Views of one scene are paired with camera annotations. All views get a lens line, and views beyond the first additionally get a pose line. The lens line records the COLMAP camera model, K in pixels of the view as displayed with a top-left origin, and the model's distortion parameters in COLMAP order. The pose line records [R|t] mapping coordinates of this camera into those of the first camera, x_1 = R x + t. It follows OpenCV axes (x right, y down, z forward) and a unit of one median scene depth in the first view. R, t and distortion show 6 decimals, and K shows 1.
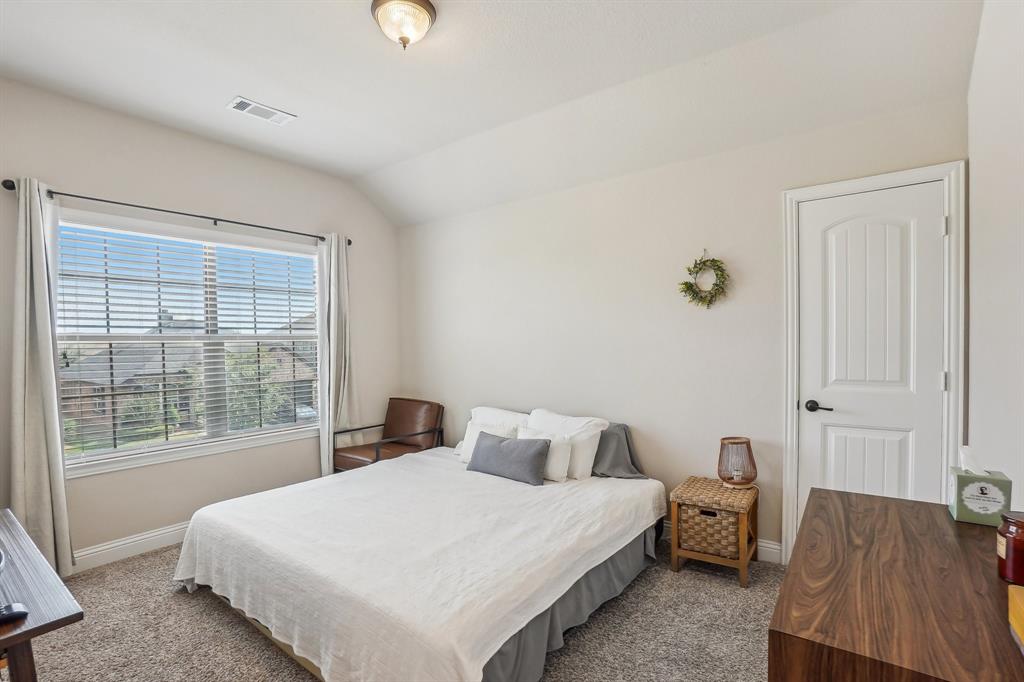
lens RADIAL K [[485.3, 0, 475.9], [0, 485.3, 347.2], [0, 0, 1]] dist [-0.031650, 0.000889]
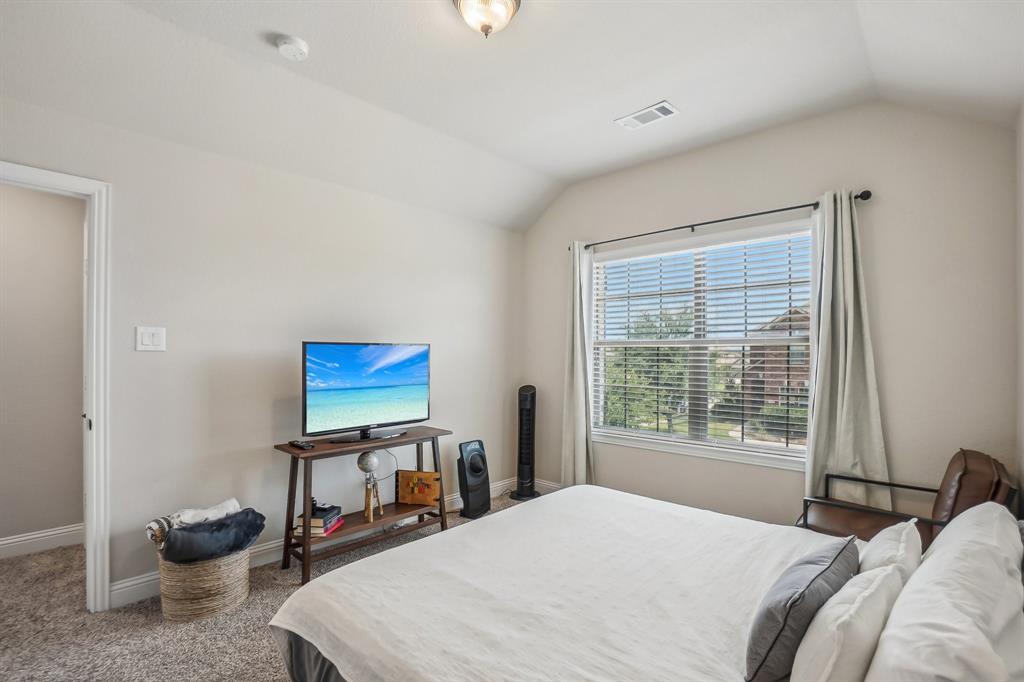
lens RADIAL K [[475.4, 0, 526.3], [0, 475.4, 339.0], [0, 0, 1]] dist [-0.032596, 0.001314]
pose [[-0.049540, -0.008287, -0.998738, 0.478128], [-0.005212, 0.999954, -0.008039, -0.015343], [0.998759, 0.004807, -0.049581, 0.690530]]
